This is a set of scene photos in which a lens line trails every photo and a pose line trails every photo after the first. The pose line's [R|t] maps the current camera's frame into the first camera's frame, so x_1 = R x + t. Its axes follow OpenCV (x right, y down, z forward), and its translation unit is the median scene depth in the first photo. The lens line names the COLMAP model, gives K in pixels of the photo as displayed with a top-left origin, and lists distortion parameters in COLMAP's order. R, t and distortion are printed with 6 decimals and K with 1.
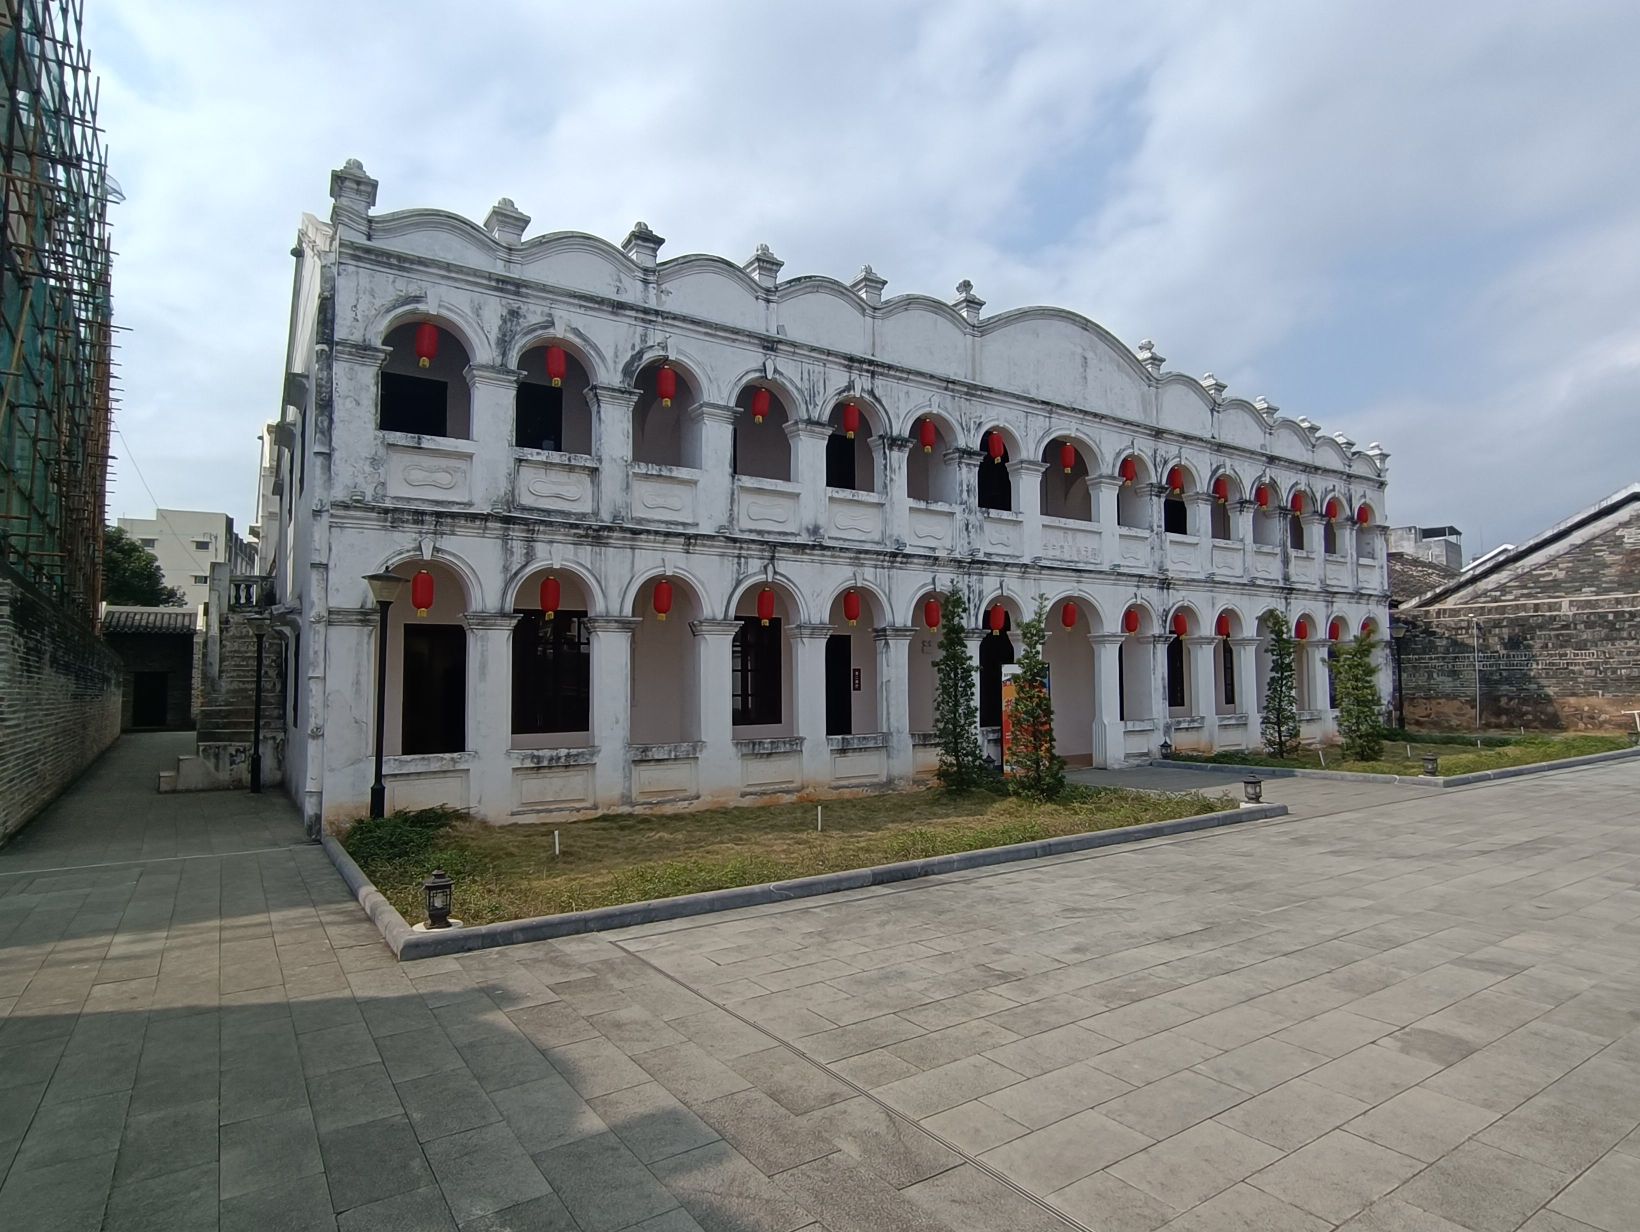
lens RADIAL K [[906.7, 0, 794.7], [0, 906.7, 625.2], [0, 0, 1]] dist [-0.033207, 0.017222]
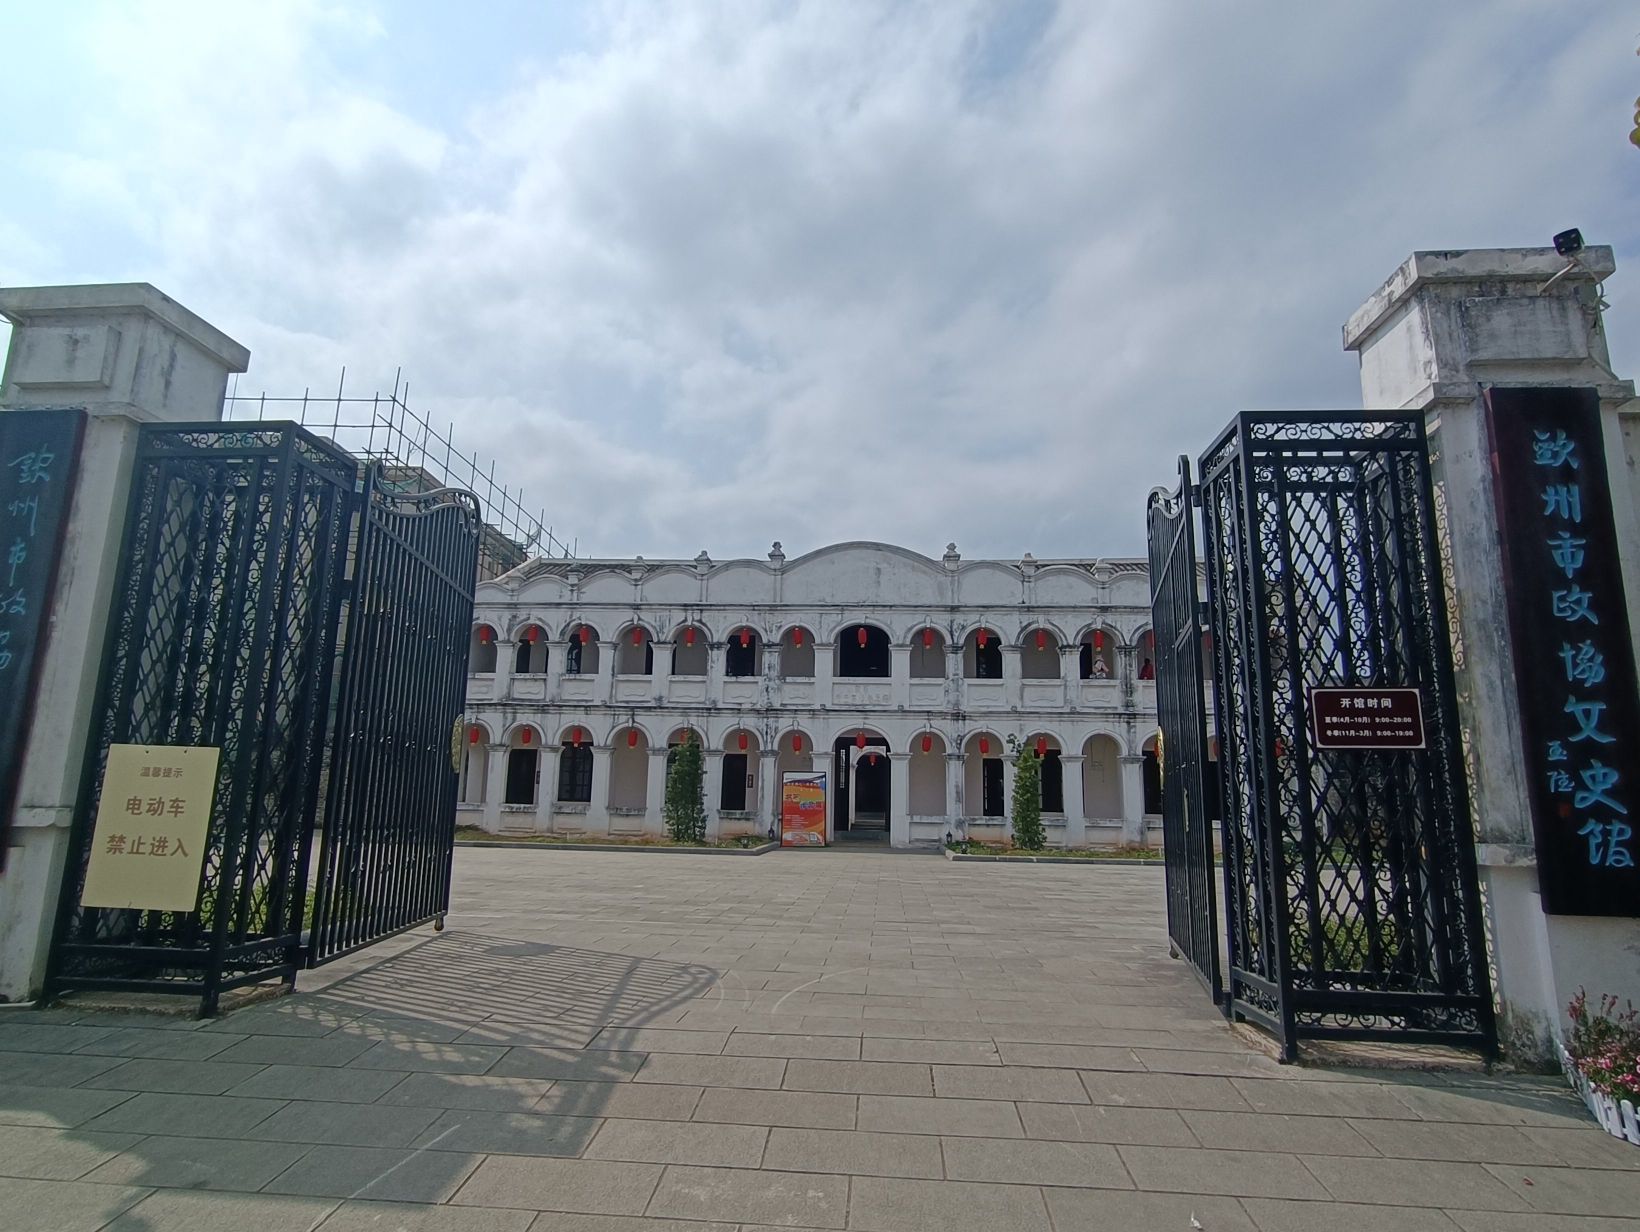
lens RADIAL K [[906.7, 0, 794.7], [0, 906.7, 625.2], [0, 0, 1]] dist [-0.033207, 0.017222]
pose [[0.788413, -0.085880, -0.609121, 1.408231], [0.007501, 0.991475, -0.130079, -0.007888], [0.615100, 0.097987, 0.782337, -0.331204]]
